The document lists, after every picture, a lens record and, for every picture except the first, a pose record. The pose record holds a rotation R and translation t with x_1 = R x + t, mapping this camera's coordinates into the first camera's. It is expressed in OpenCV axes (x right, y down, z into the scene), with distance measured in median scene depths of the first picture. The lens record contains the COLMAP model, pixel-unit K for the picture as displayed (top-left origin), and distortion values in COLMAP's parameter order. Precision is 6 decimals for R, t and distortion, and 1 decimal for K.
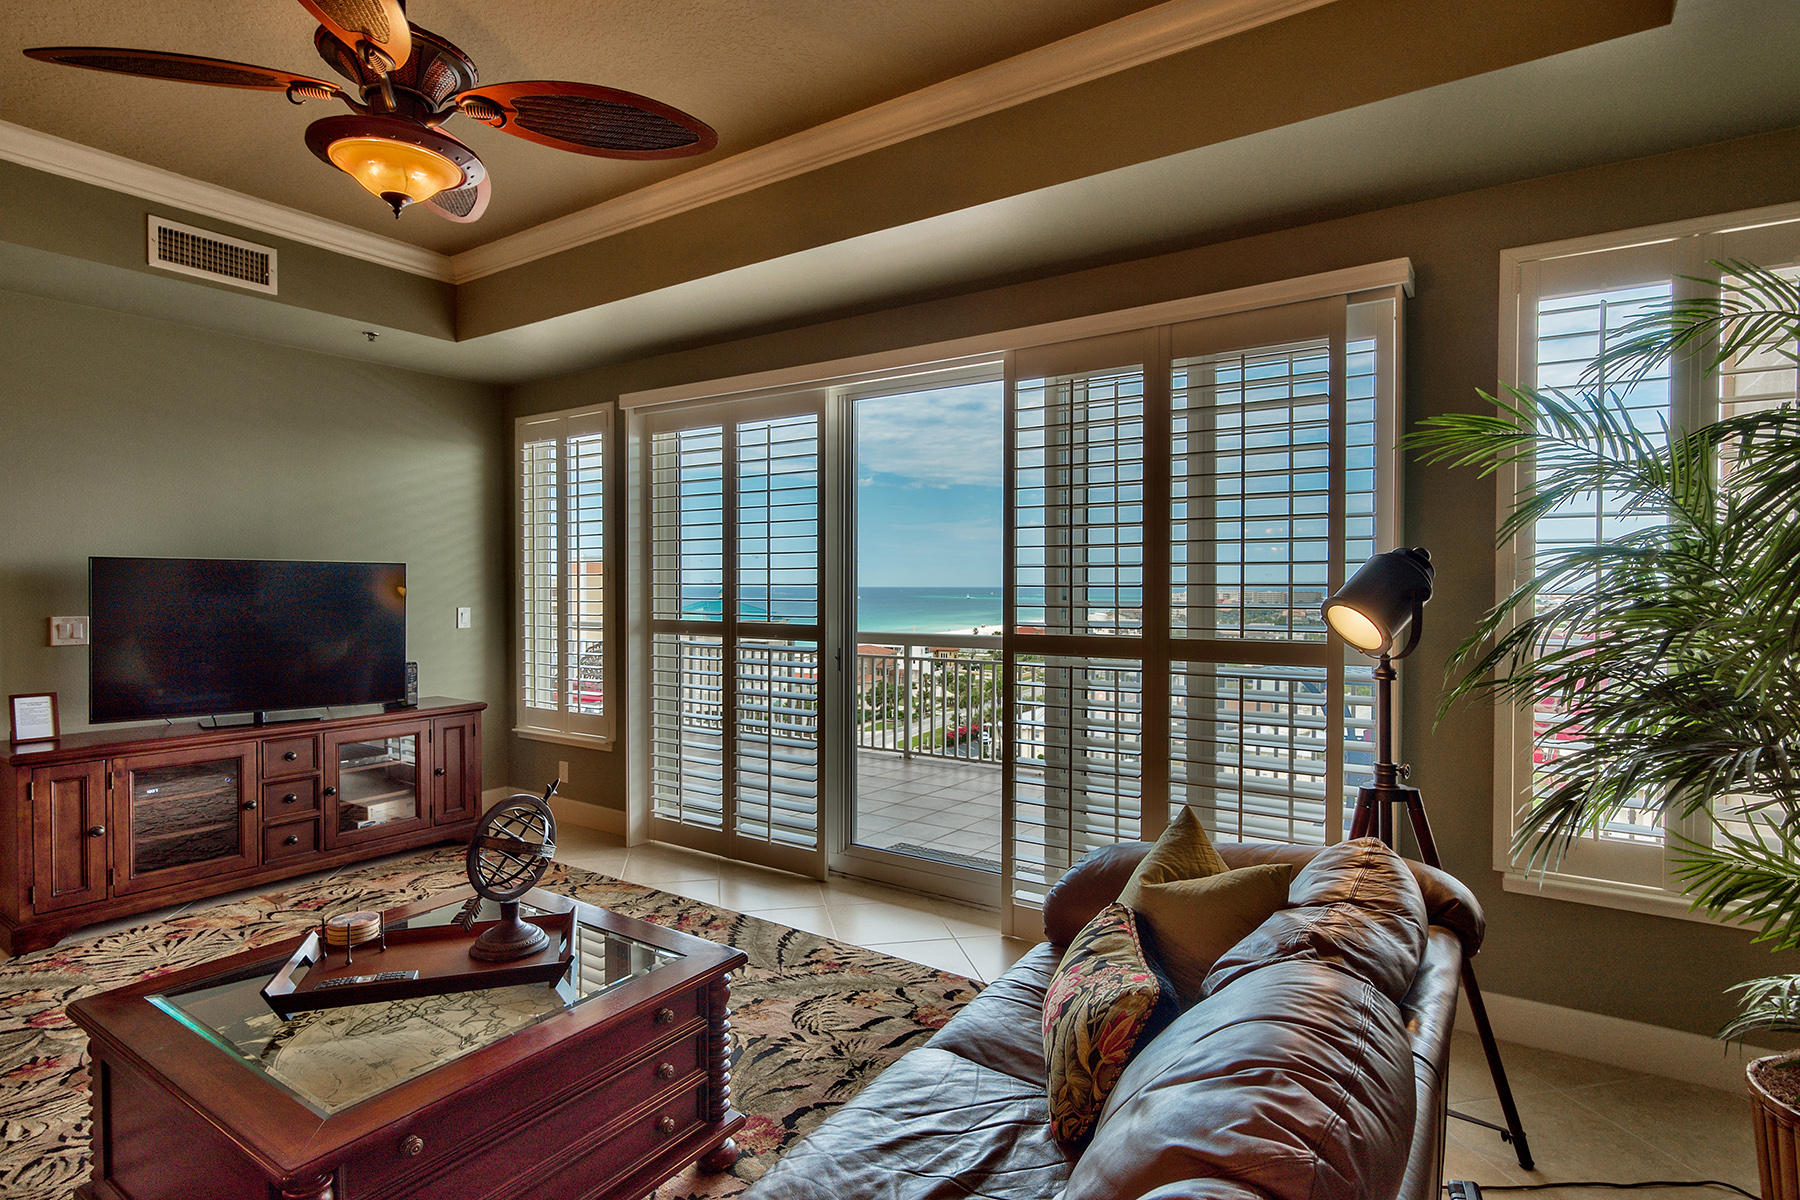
lens RADIAL K [[880.2, 0, 907.1], [0, 880.2, 600.9], [0, 0, 1]] dist [-0.000739, -0.000749]
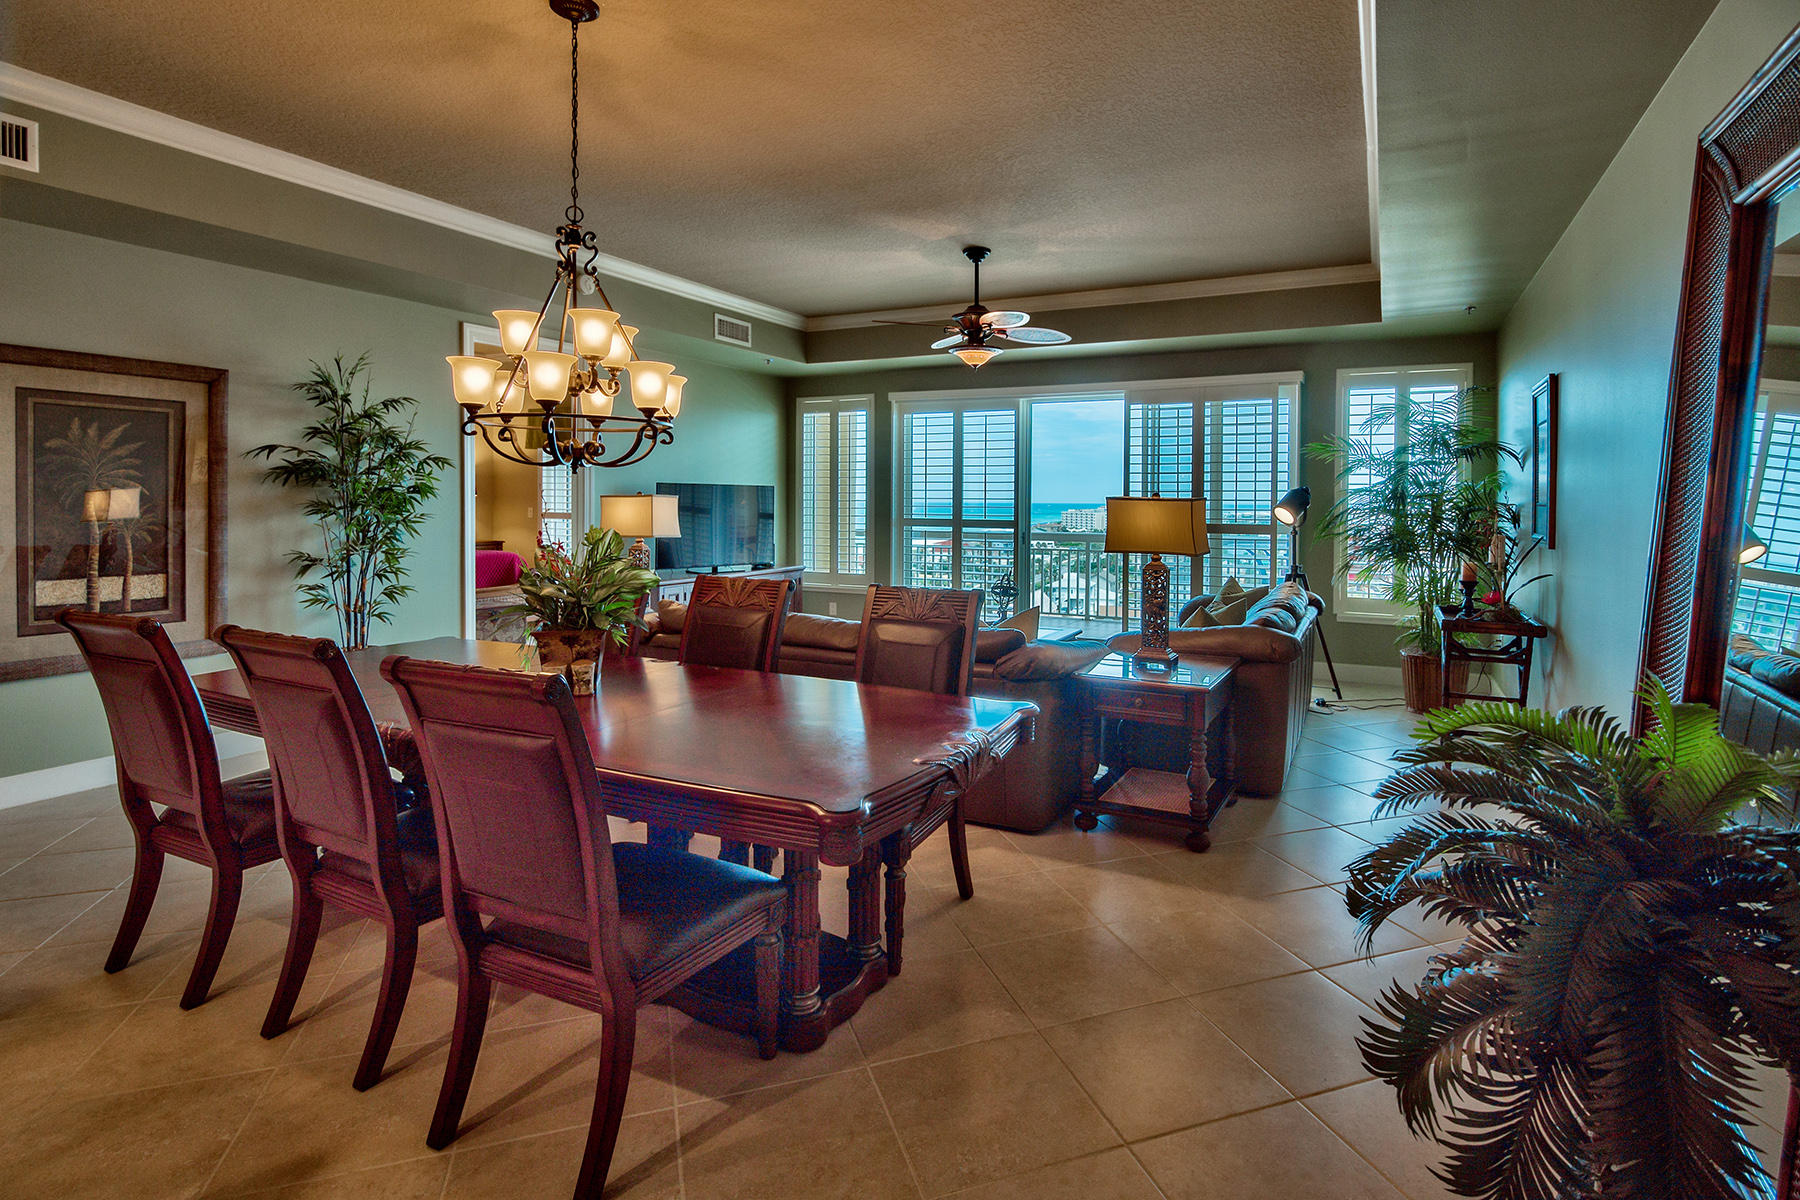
lens RADIAL K [[880.2, 0, 941.7], [0, 880.2, 522.5], [0, 0, 1]] dist [-0.000739, -0.000749]
pose [[0.991194, 0.002921, 0.132383, -0.667381], [-0.003526, 0.999984, 0.004336, 0.030980], [-0.132368, -0.004765, 0.991189, -1.154898]]
